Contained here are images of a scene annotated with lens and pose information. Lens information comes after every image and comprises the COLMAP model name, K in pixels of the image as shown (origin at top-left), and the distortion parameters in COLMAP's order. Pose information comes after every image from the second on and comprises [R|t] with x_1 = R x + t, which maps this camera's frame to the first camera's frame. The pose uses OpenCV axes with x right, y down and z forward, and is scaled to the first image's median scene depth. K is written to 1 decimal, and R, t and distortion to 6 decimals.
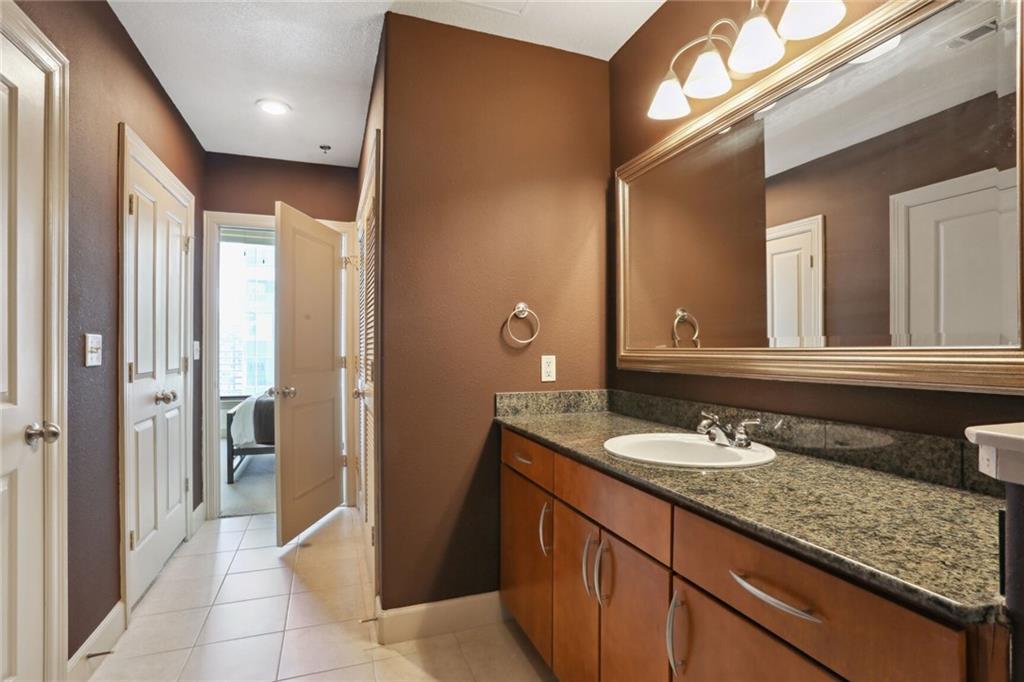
lens RADIAL K [[510.1, 0, 508.2], [0, 510.1, 338.1], [0, 0, 1]] dist [-0.061016, 0.040649]
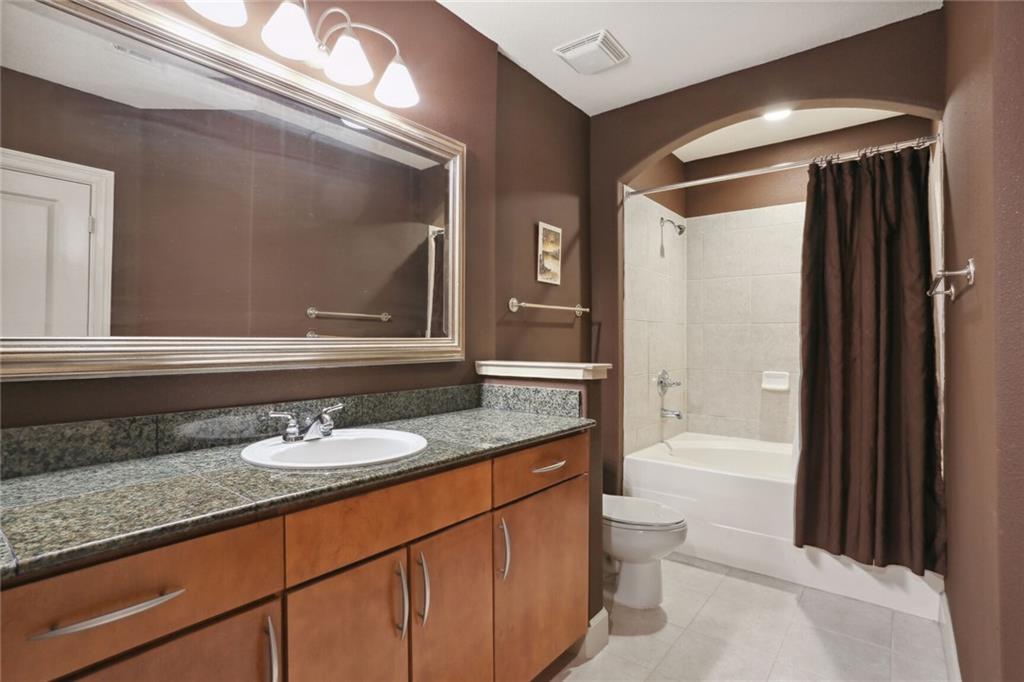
lens RADIAL K [[510.1, 0, 508.2], [0, 510.1, 338.1], [0, 0, 1]] dist [-0.061016, 0.040649]
pose [[-0.515394, -0.007739, 0.856919, -0.716672], [-0.028243, 0.999569, -0.007959, 0.018089], [-0.856488, -0.028304, -0.515390, 1.427702]]
